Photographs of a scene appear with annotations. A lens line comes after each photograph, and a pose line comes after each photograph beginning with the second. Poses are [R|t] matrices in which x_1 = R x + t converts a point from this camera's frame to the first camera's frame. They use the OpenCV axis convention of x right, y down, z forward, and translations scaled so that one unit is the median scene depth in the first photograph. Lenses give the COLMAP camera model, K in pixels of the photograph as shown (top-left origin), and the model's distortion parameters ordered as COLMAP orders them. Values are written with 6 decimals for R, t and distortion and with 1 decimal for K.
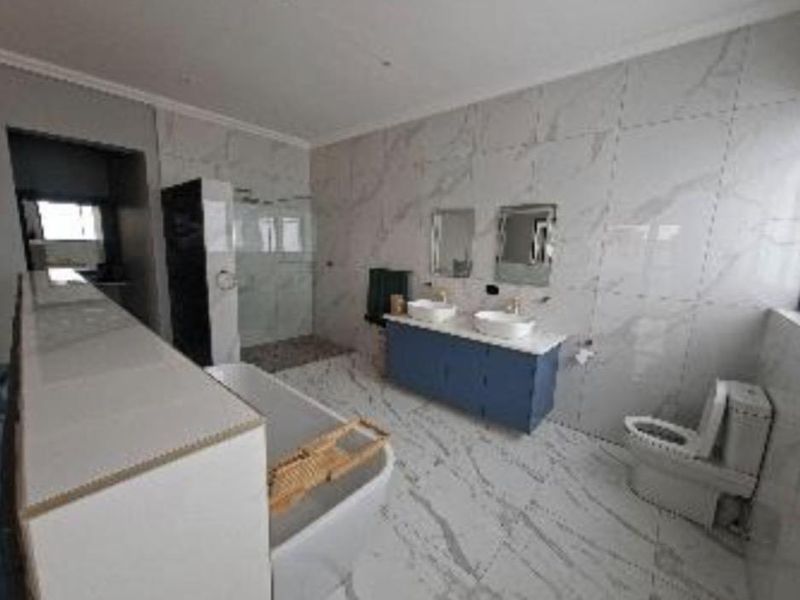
lens RADIAL K [[323.9, 0, 400.0], [0, 323.9, 300.0], [0, 0, 1]] dist [-0.015860, -0.000184]
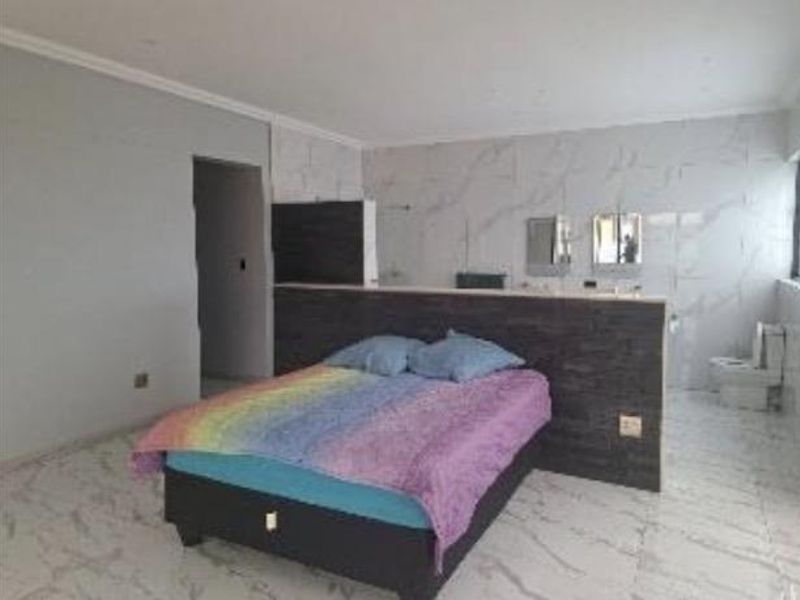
lens RADIAL K [[605.4, 0, 406.3], [0, 605.4, 297.9], [0, 0, 1]] dist [0.084634, -0.091810]
pose [[0.960875, -0.063631, 0.269575, -1.107711], [0.083480, 0.994528, -0.062808, 0.113329], [-0.264104, 0.082855, 0.960929, -1.104399]]
